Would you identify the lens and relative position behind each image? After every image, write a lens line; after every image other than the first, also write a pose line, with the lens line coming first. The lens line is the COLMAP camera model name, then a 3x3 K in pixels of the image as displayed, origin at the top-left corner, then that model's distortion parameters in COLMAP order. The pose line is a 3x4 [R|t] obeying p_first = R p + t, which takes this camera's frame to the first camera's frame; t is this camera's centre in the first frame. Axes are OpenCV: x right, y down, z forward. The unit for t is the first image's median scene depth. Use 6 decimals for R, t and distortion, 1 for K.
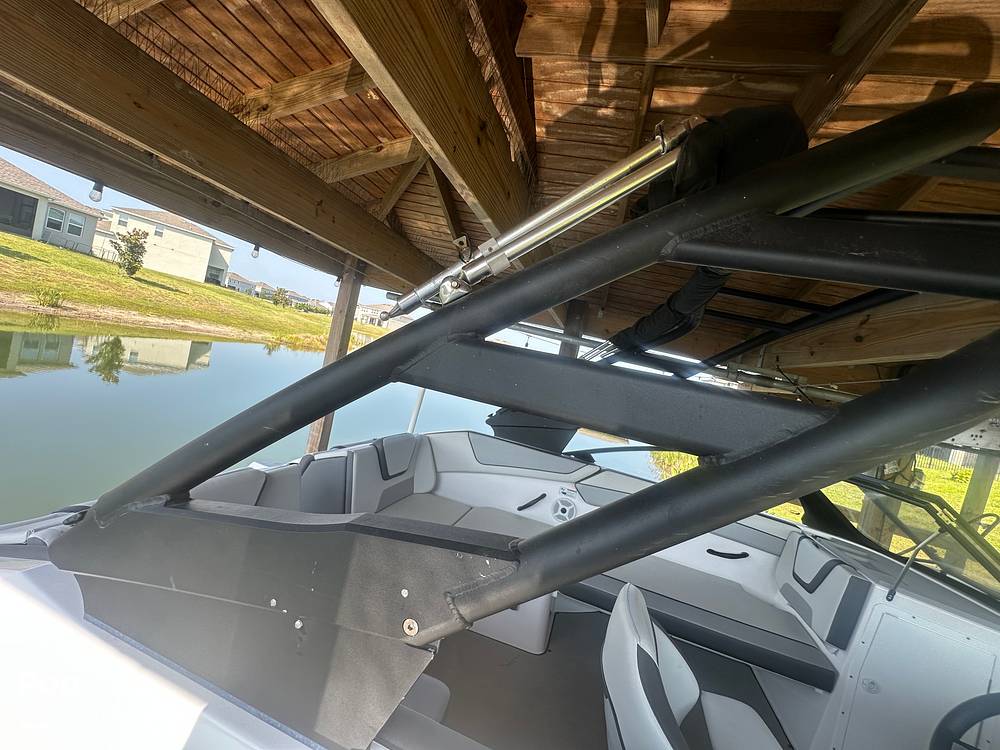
lens RADIAL K [[400.2, 0, 496.9], [0, 400.2, 373.2], [0, 0, 1]] dist [-0.002058, -0.000536]
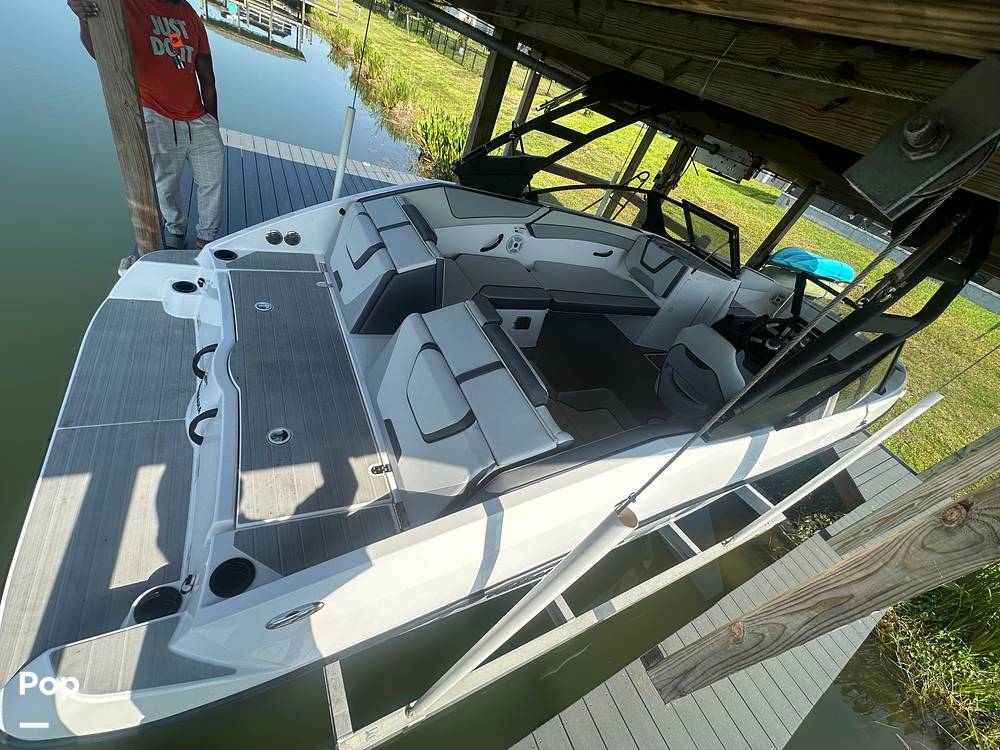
lens RADIAL K [[400.2, 0, 496.9], [0, 400.2, 373.2], [0, 0, 1]] dist [-0.002058, -0.000536]
pose [[0.753535, -0.384209, 0.533449, -0.693648], [-0.149784, 0.689763, 0.708372, -0.253578], [-0.640117, -0.613685, 0.462213, 0.222135]]
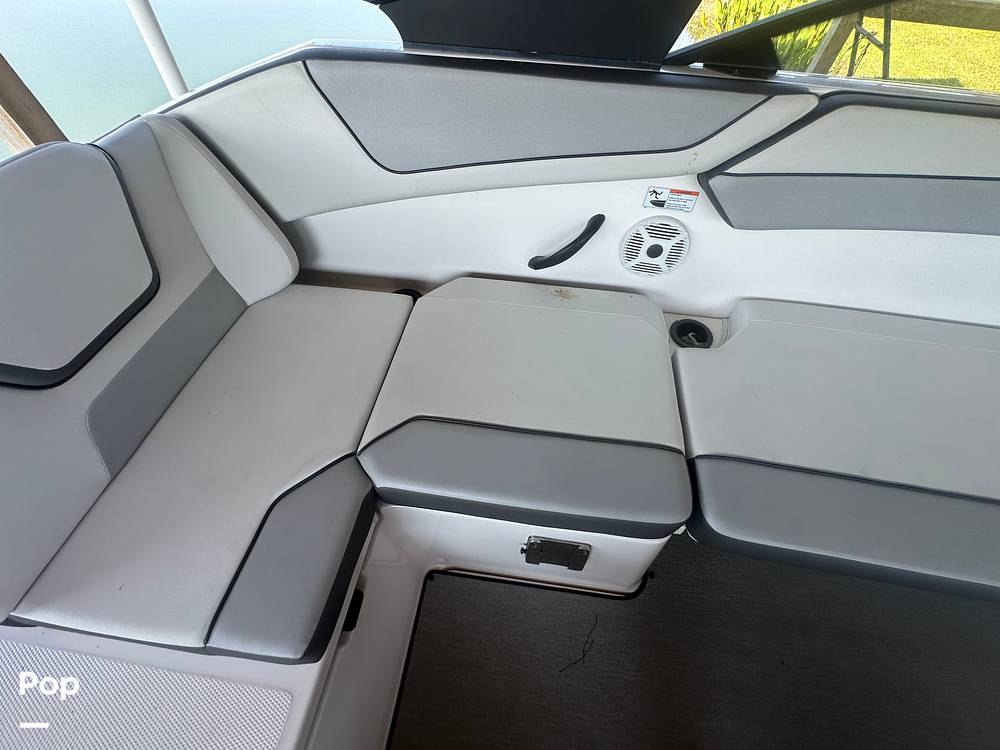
lens RADIAL K [[404.4, 0, 506.0], [0, 404.4, 378.9], [0, 0, 1]] dist [-0.000114, 0.000039]
pose [[0.975211, -0.212072, -0.063153, 0.029192], [0.179435, 0.590910, 0.786530, 0.091244], [-0.129484, -0.778364, 0.614315, 0.693772]]
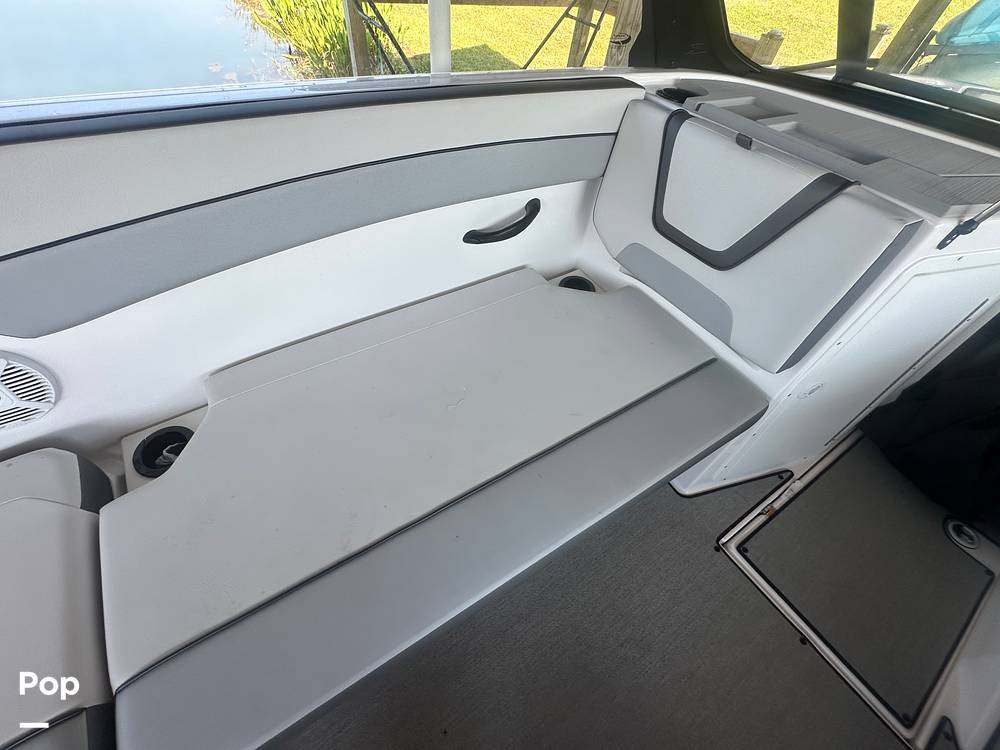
lens RADIAL K [[400.2, 0, 496.9], [0, 400.2, 373.2], [0, 0, 1]] dist [-0.002058, -0.000536]
pose [[0.652926, -0.675353, 0.342908, 0.290478], [0.085924, 0.515852, 0.852358, 0.158928], [-0.752532, -0.527063, 0.394842, 0.684870]]
